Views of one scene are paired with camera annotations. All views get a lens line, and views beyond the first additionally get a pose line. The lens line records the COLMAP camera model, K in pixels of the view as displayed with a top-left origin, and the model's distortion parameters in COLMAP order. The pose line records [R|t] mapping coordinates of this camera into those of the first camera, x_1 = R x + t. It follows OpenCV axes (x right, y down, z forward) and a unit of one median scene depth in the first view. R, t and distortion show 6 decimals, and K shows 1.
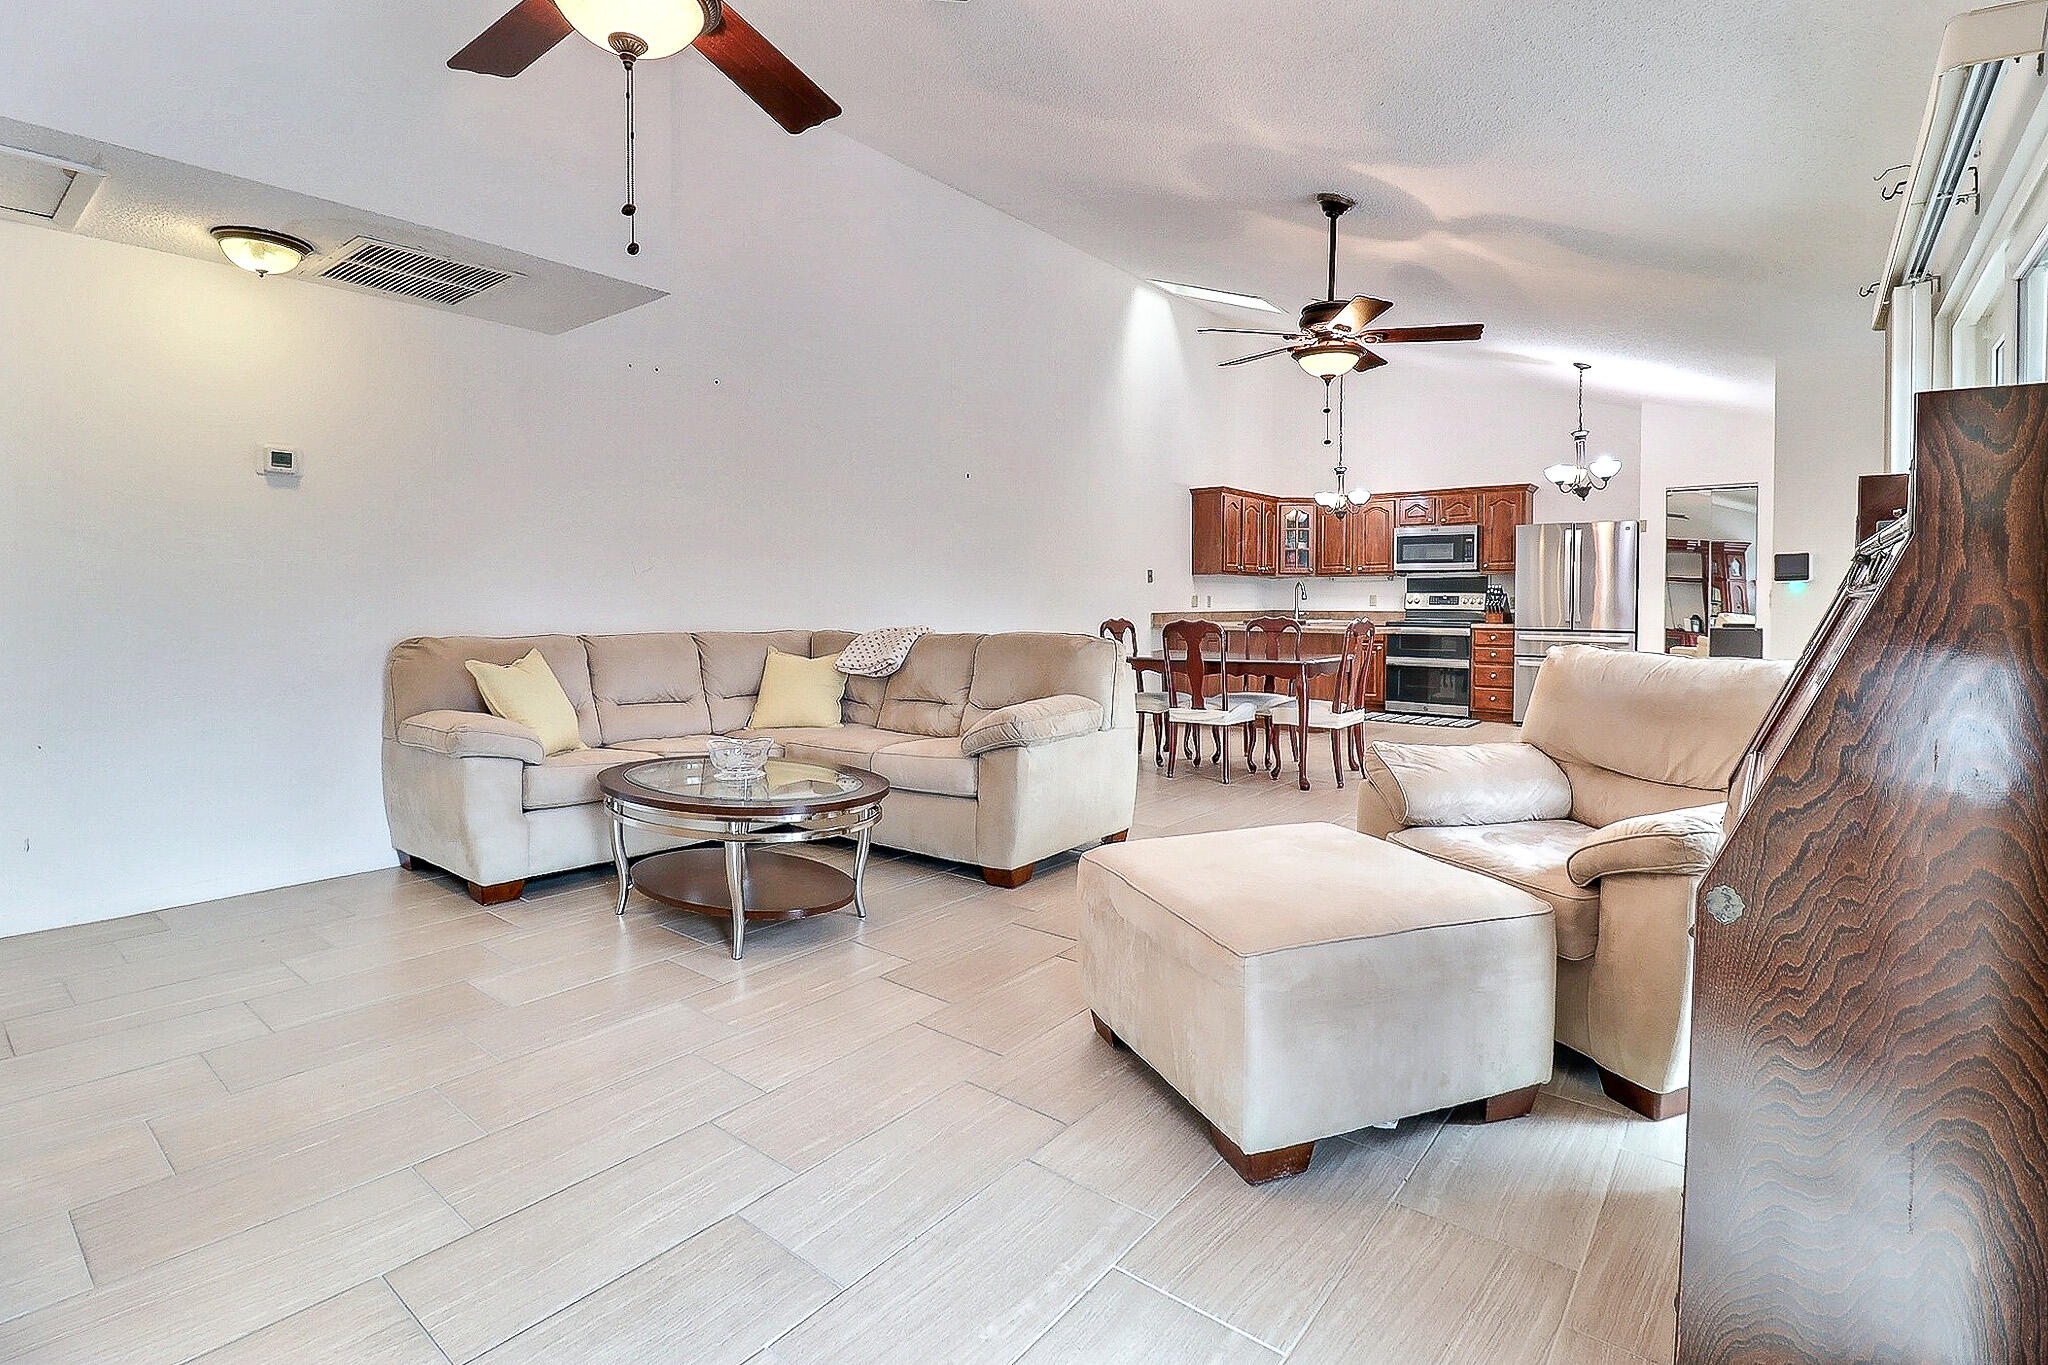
lens RADIAL K [[974.1, 0, 1023.5], [0, 974.1, 594.7], [0, 0, 1]] dist [0.001665, -0.000430]
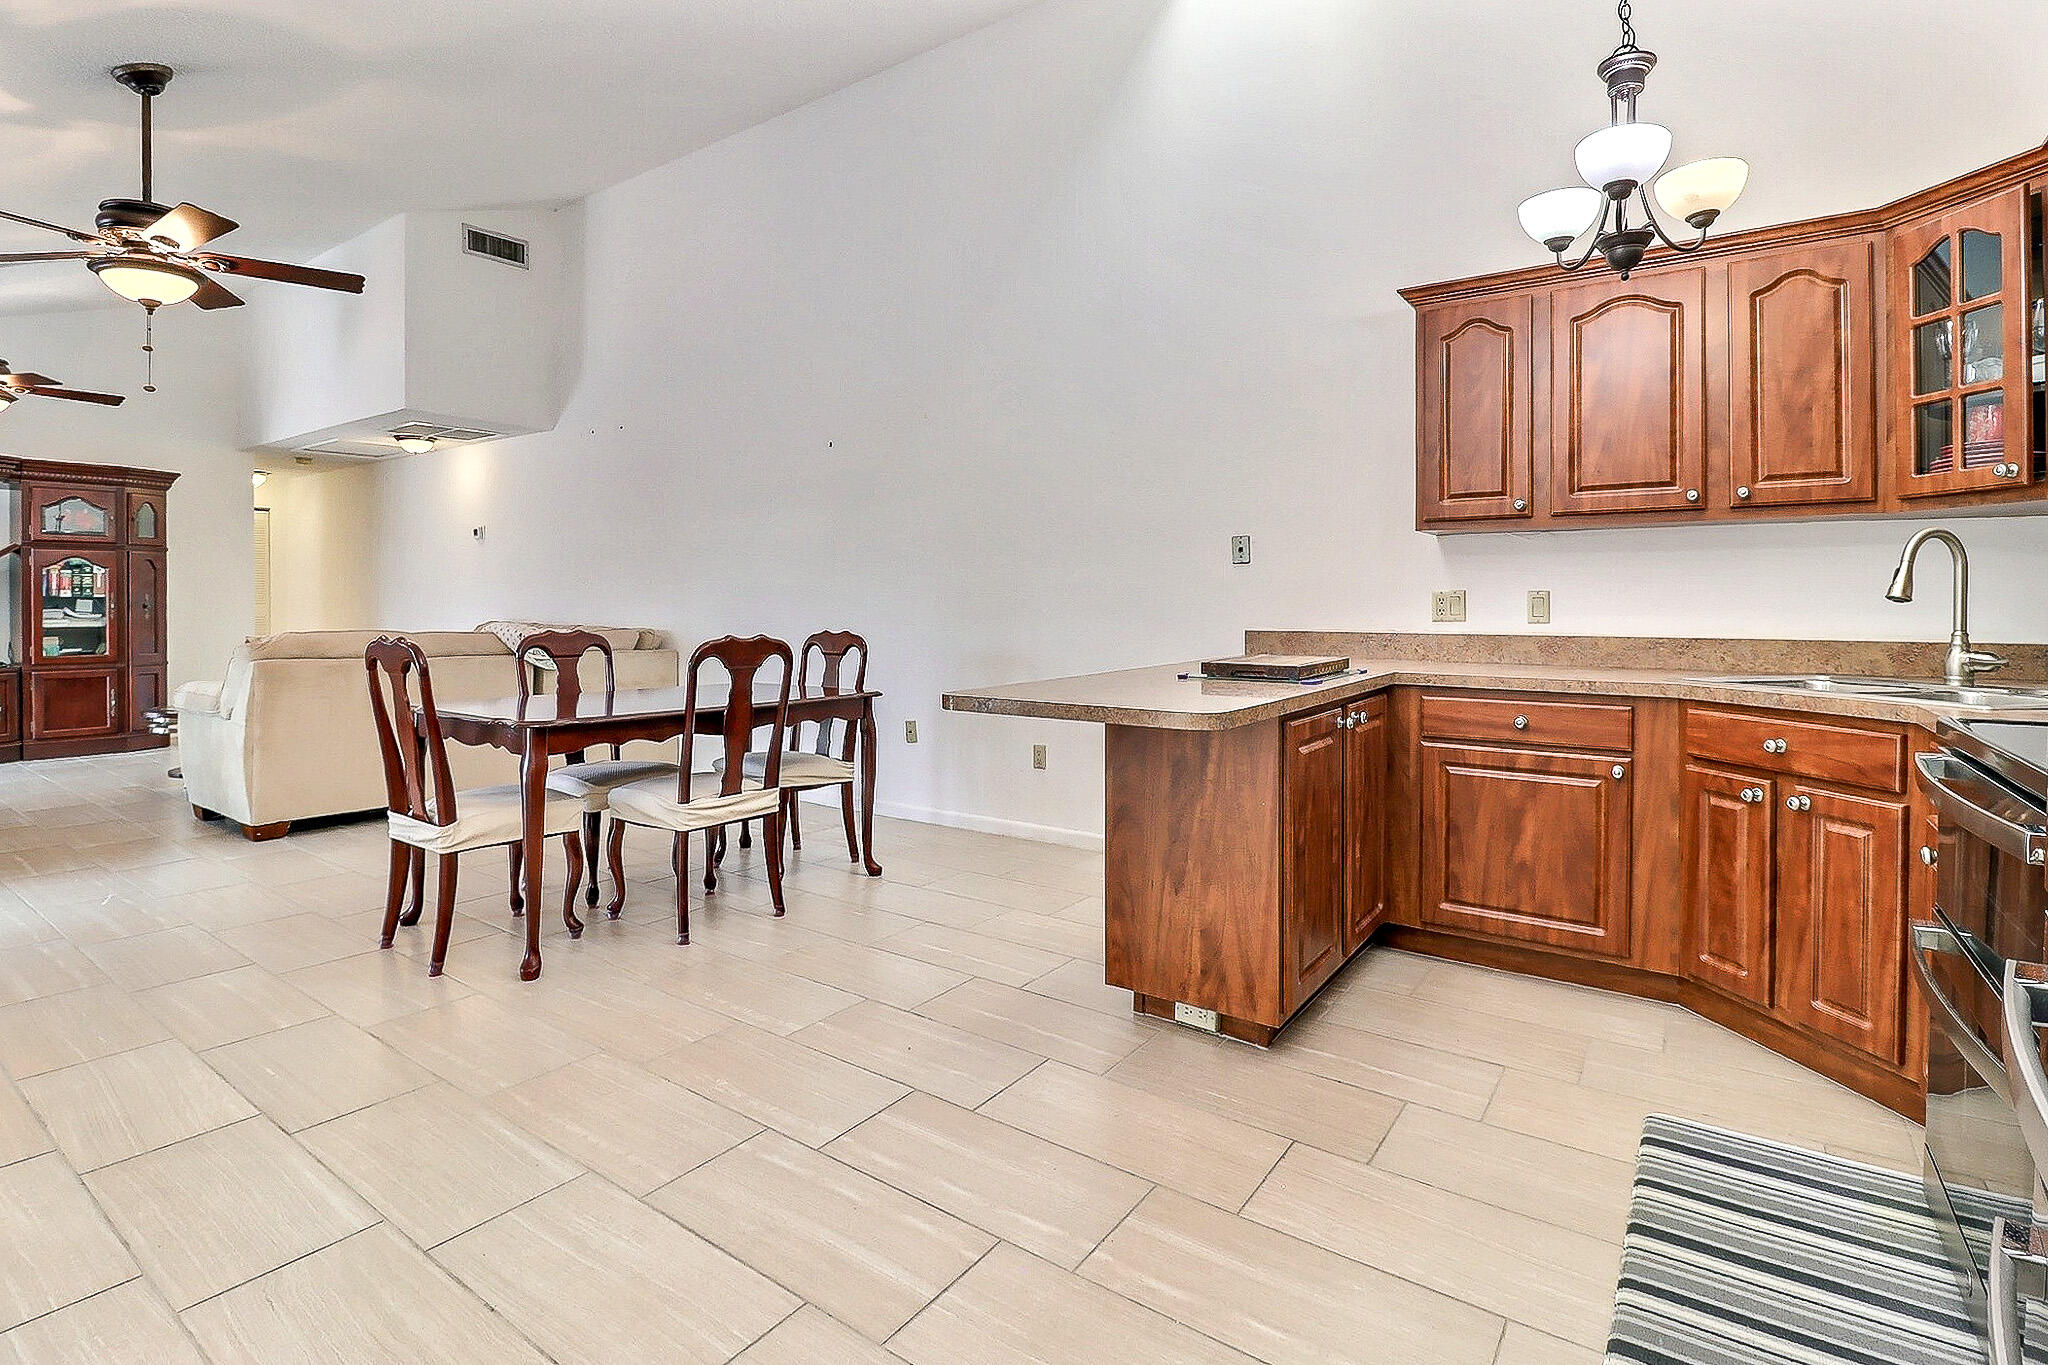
lens RADIAL K [[974.1, 0, 1023.5], [0, 974.1, 594.7], [0, 0, 1]] dist [0.001665, -0.000430]
pose [[0.087236, -0.008836, -0.996149, 0.543038], [0.001712, 0.999961, -0.008720, 0.005565], [0.996186, -0.000945, 0.087247, 0.815624]]
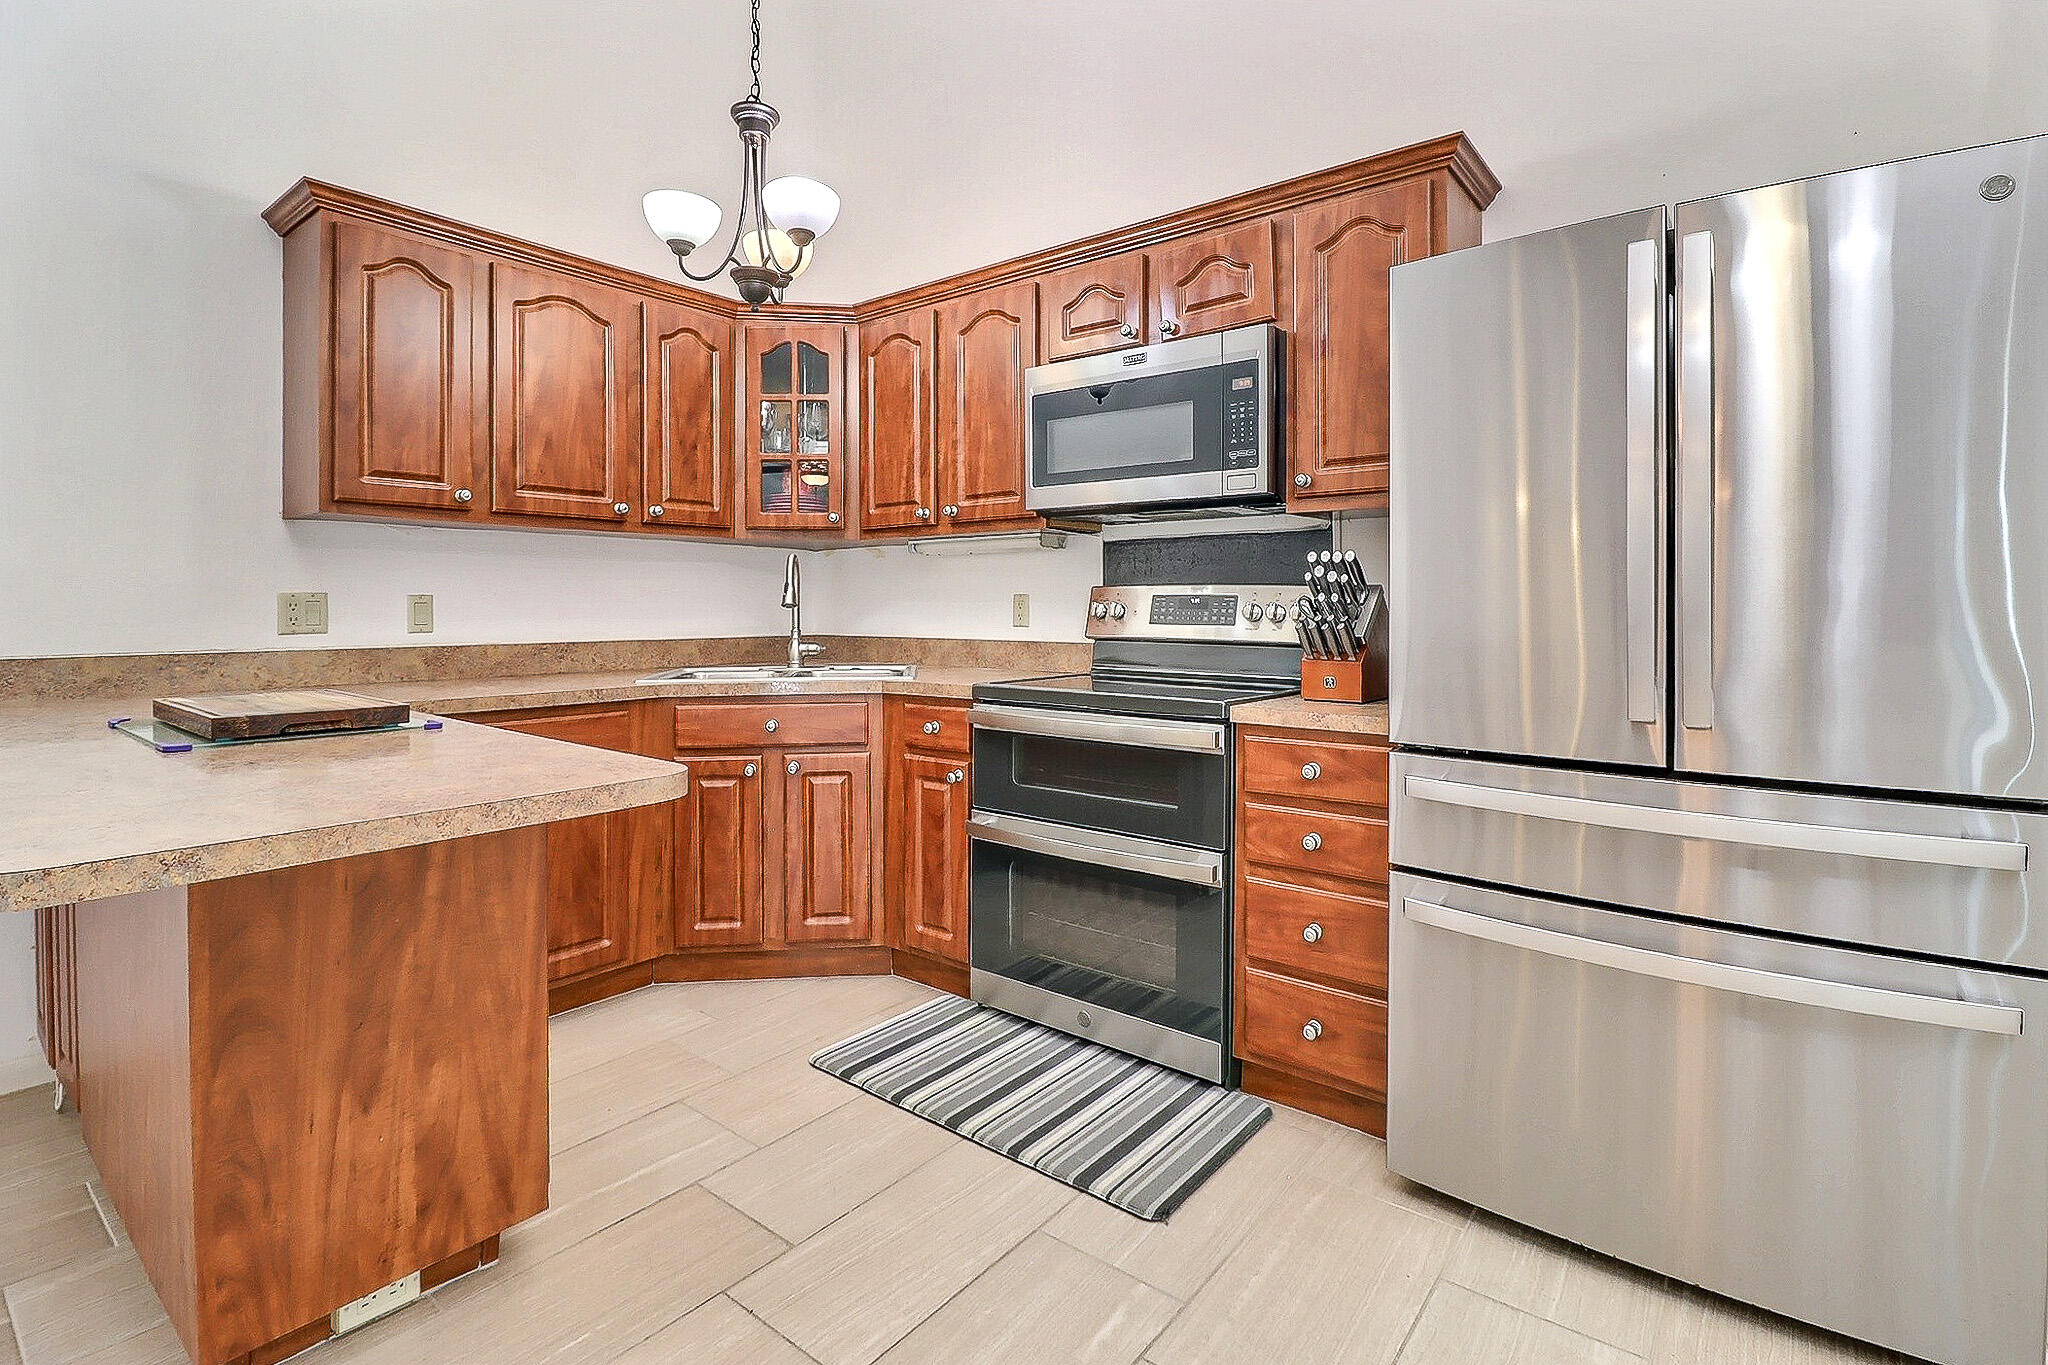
lens RADIAL K [[974.1, 0, 1023.5], [0, 974.1, 594.7], [0, 0, 1]] dist [0.001665, -0.000430]
pose [[0.999797, 0.000478, 0.020155, 0.385416], [-0.000359, 0.999983, -0.005886, 0.003064], [-0.020158, 0.005877, 0.999780, 0.722969]]
